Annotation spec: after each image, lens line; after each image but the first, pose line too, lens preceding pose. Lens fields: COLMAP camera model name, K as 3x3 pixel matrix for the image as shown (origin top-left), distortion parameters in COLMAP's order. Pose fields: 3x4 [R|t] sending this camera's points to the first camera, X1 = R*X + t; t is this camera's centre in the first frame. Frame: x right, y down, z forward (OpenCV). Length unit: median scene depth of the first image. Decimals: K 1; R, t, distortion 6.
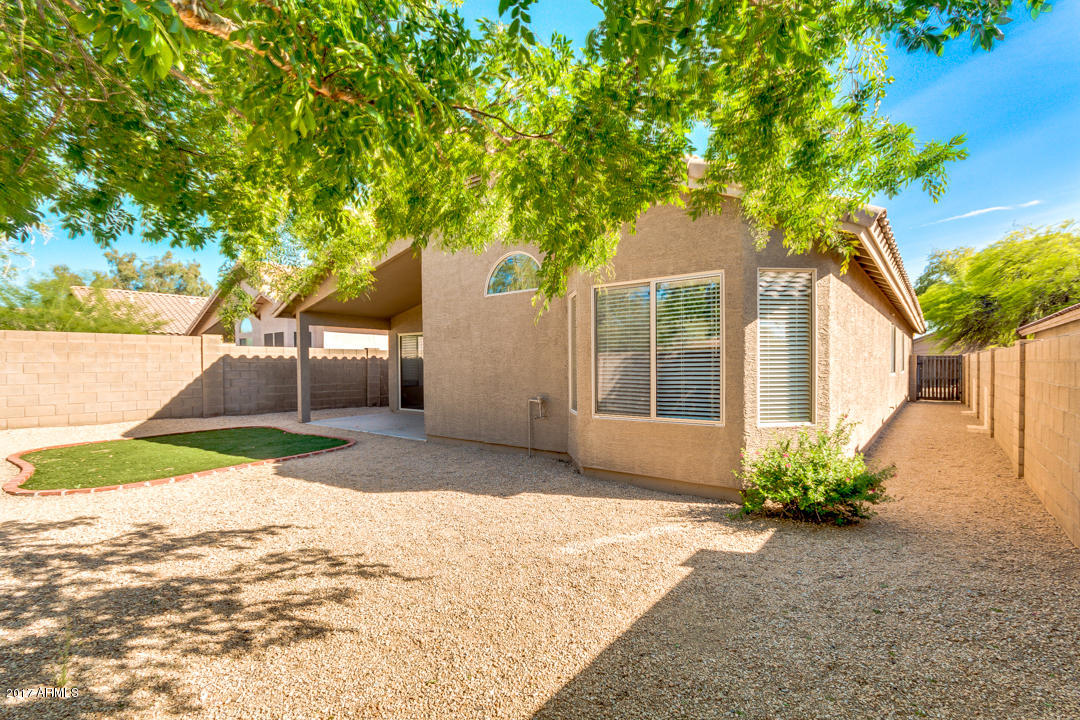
lens RADIAL K [[499.7, 0, 548.3], [0, 499.7, 361.3], [0, 0, 1]] dist [0.011291, 0.000319]
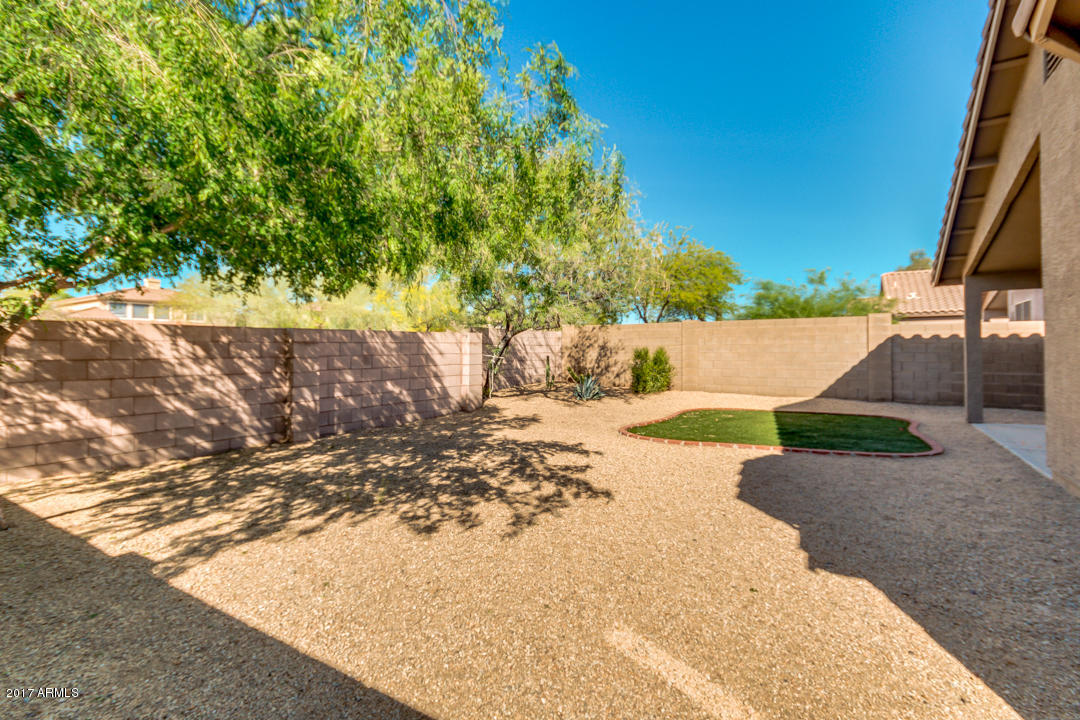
lens RADIAL K [[510.4, 0, 542.5], [0, 510.4, 364.4], [0, 0, 1]] dist [-0.001063, -0.000006]
pose [[0.013981, 0.026184, -0.999559, 0.272325], [0.011174, 0.999591, 0.026341, 0.009098], [0.999840, -0.011537, 0.013682, 0.370876]]
